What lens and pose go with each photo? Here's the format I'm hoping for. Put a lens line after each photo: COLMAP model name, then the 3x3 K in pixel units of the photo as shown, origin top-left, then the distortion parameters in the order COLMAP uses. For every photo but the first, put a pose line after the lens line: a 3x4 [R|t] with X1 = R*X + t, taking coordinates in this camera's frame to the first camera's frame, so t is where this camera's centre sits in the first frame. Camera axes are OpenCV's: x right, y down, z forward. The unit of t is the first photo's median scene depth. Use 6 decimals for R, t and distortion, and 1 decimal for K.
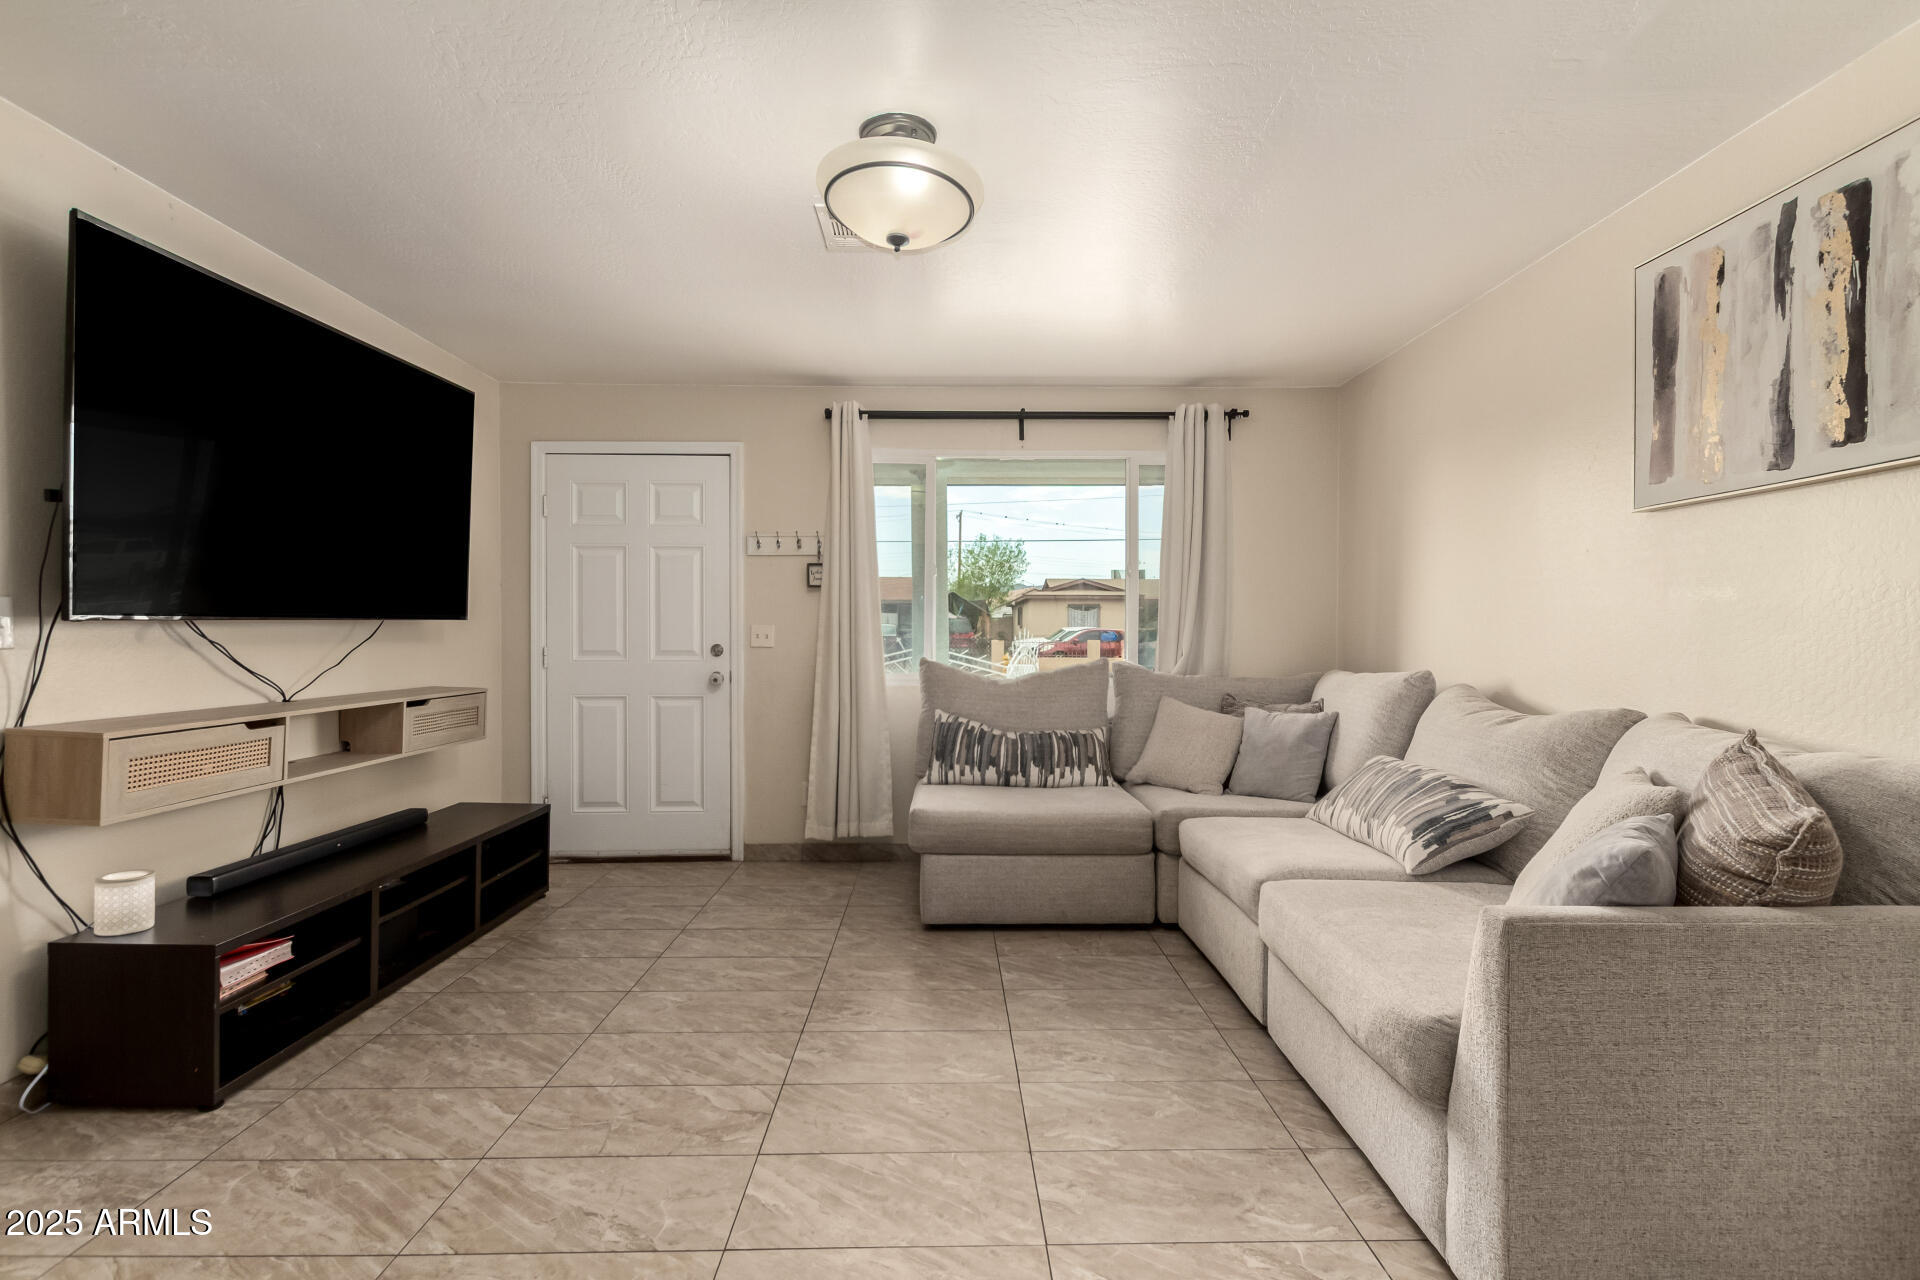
lens RADIAL K [[887.3, 0, 957.8], [0, 887.3, 643.2], [0, 0, 1]] dist [0.008535, -0.003727]
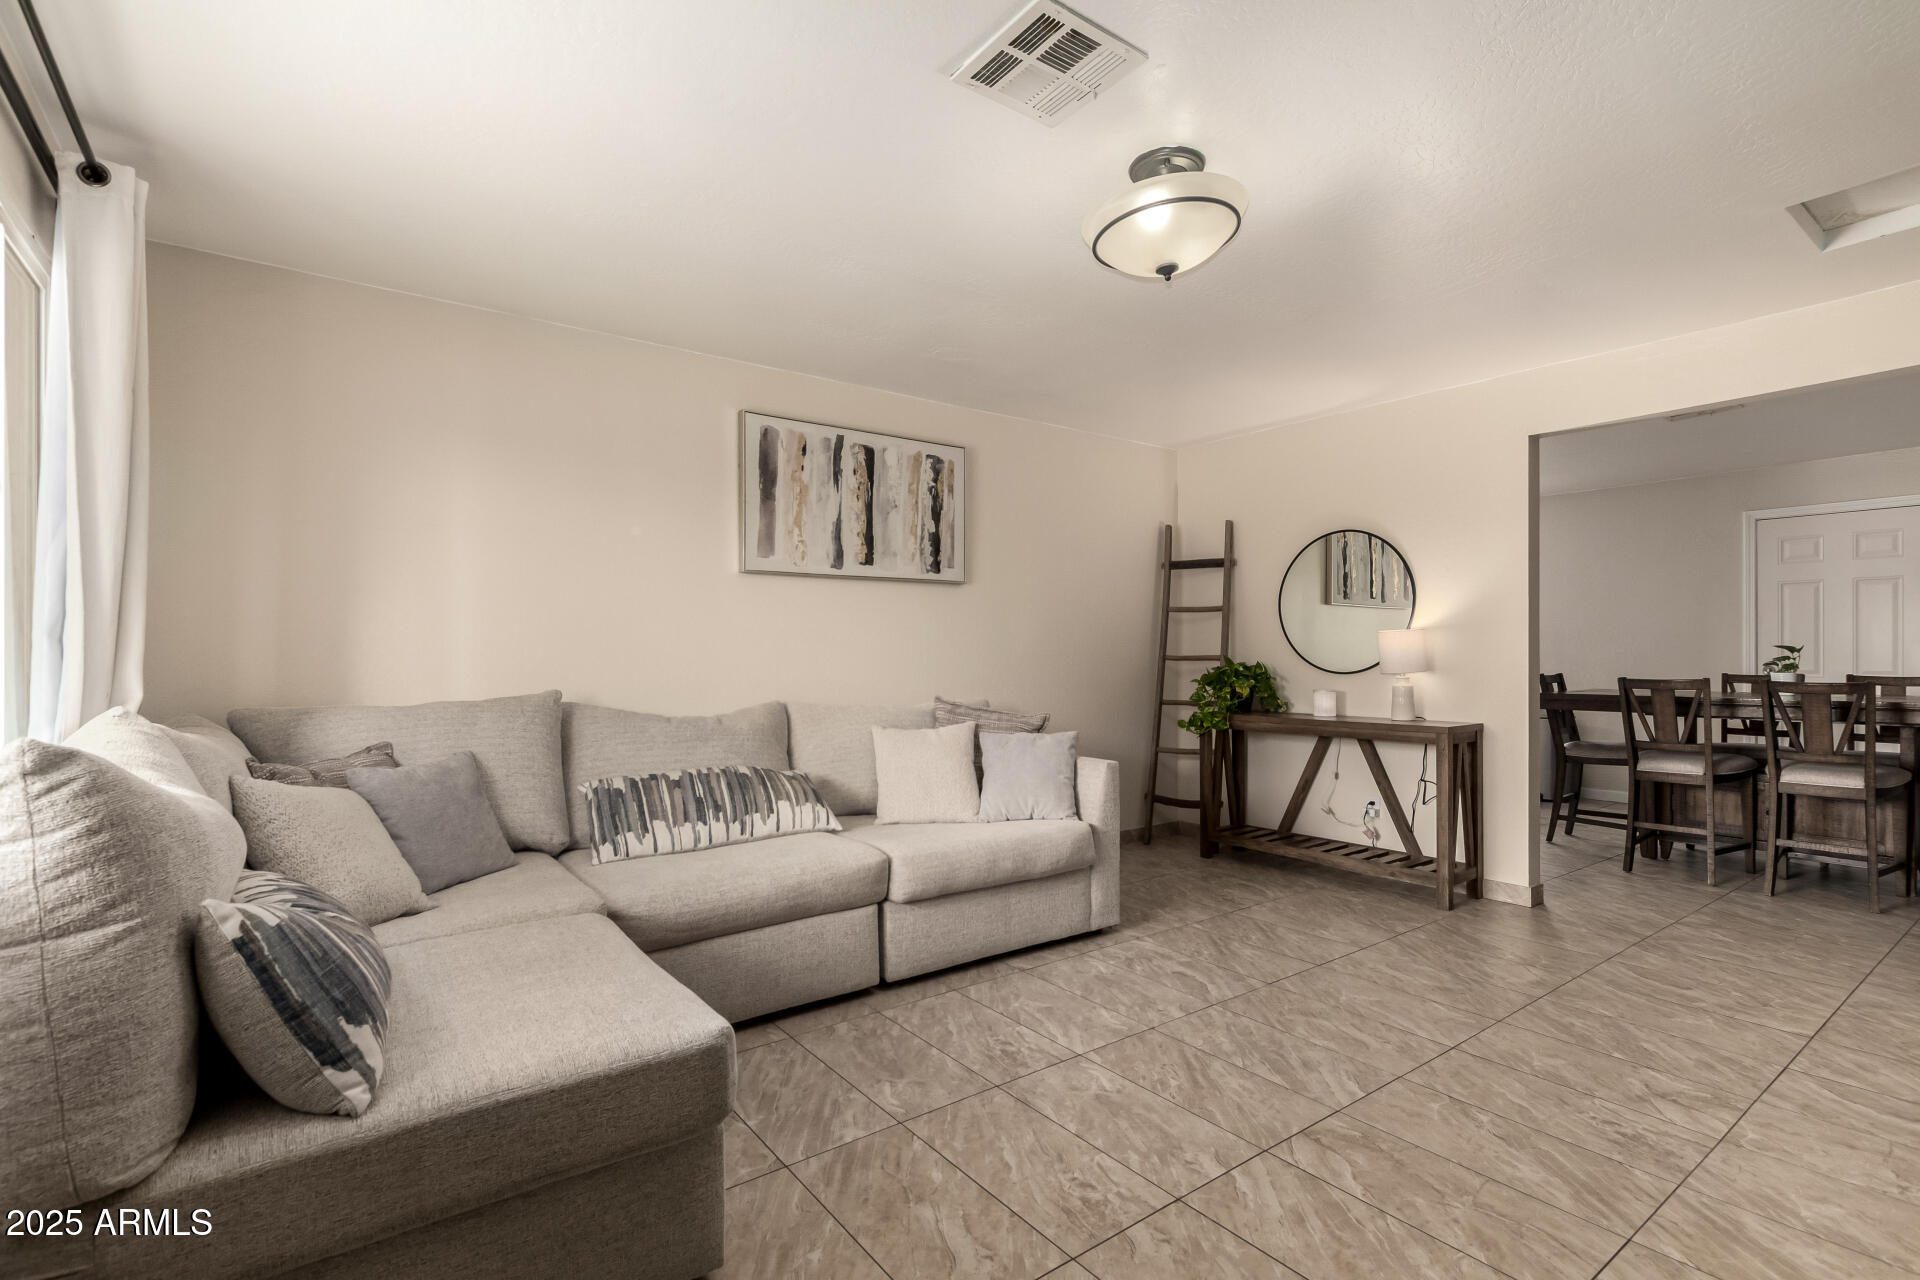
lens RADIAL K [[887.3, 0, 951.4], [0, 887.3, 652.4], [0, 0, 1]] dist [0.008535, -0.003727]
pose [[-0.576412, 0.002415, 0.817155, -0.719169], [0.010363, 0.999937, 0.004354, -0.014788], [-0.817093, 0.010978, -0.576401, 1.698969]]
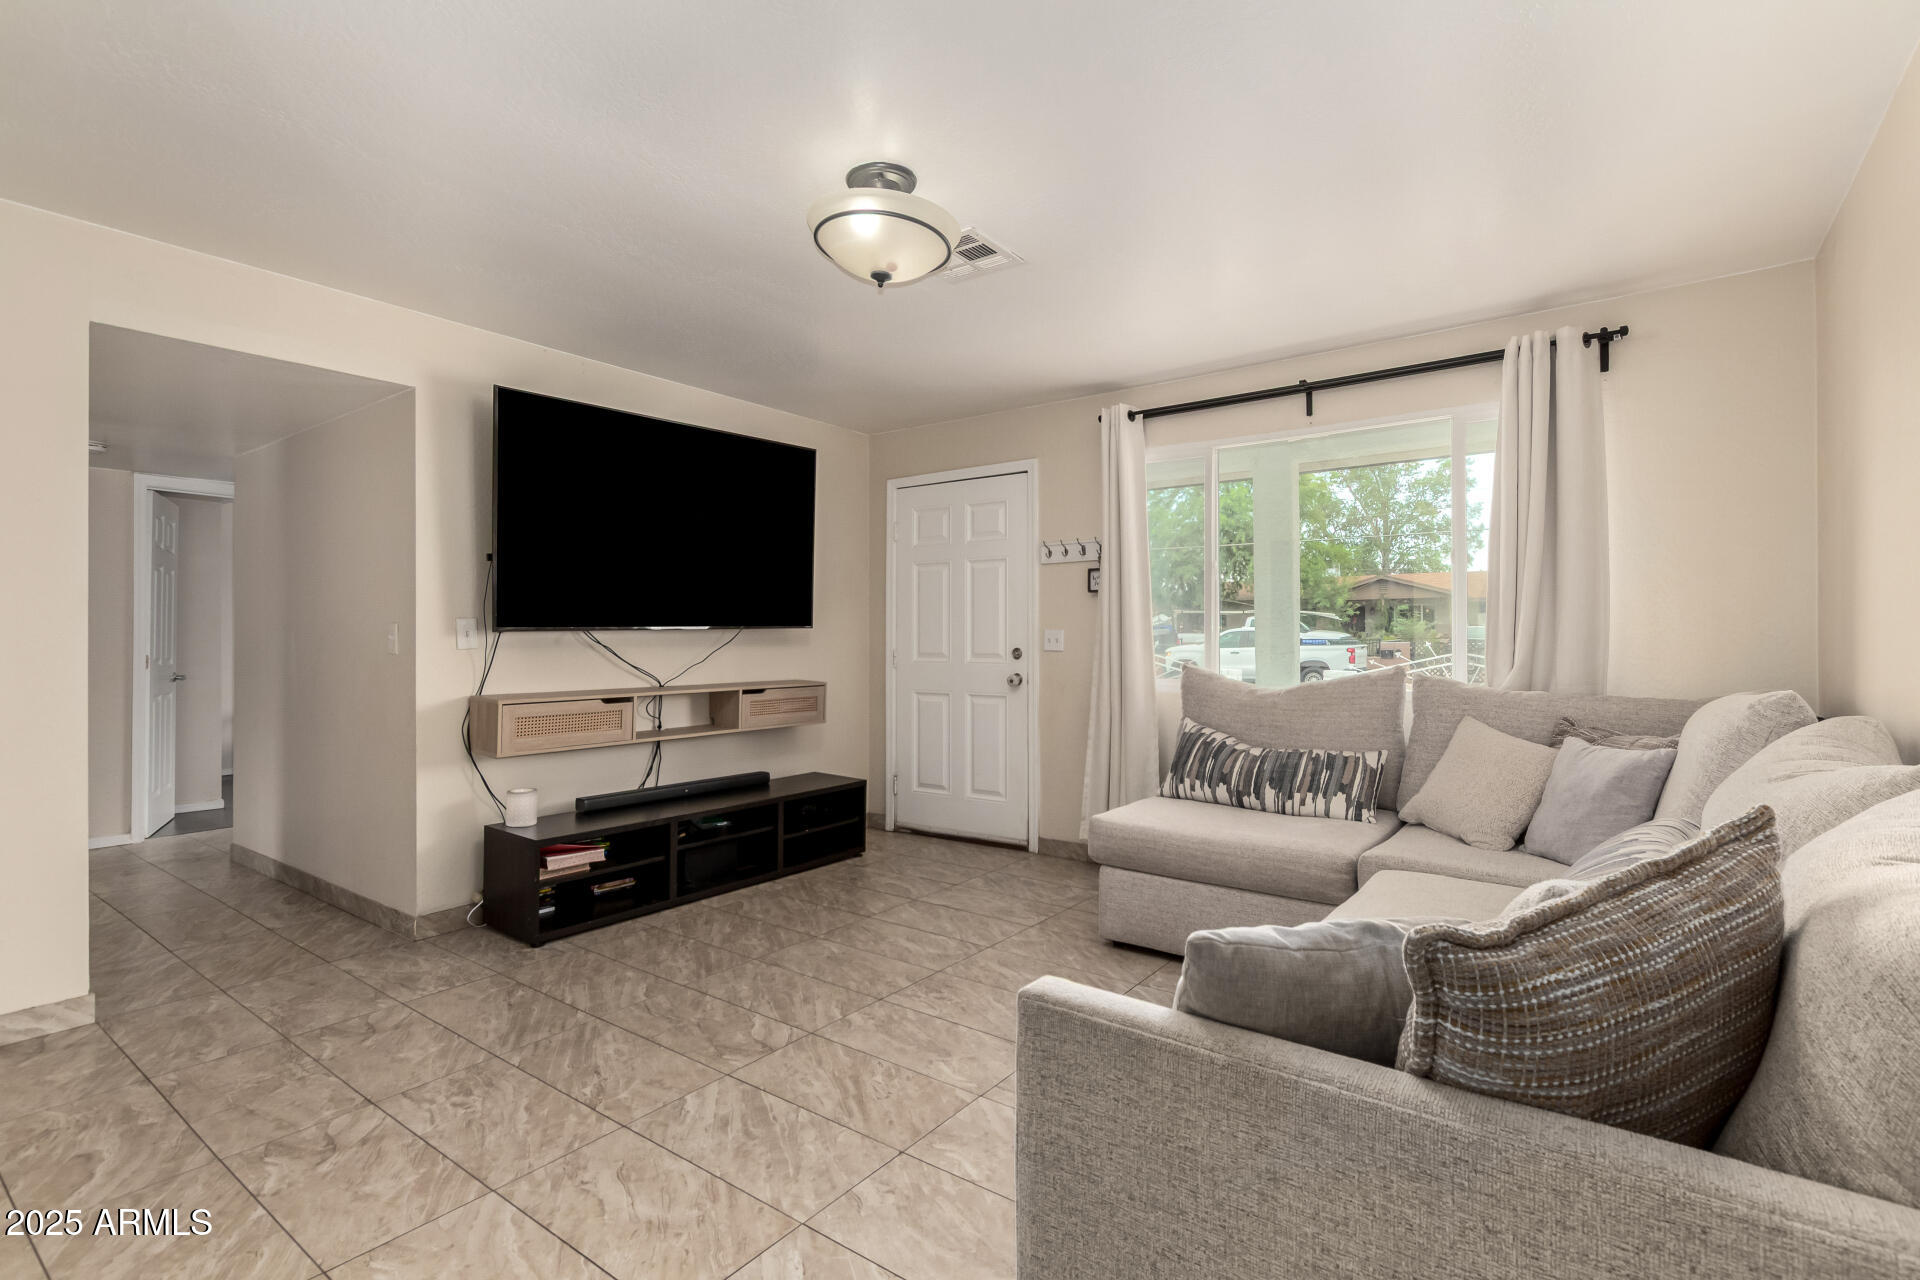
lens RADIAL K [[887.3, 0, 960.5], [0, 887.3, 628.8], [0, 0, 1]] dist [0.008535, -0.003727]
pose [[0.795170, -0.009573, -0.606312, 0.624865], [-0.003571, 0.999784, -0.020469, 0.000253], [0.606377, 0.018441, 0.794964, 0.191374]]
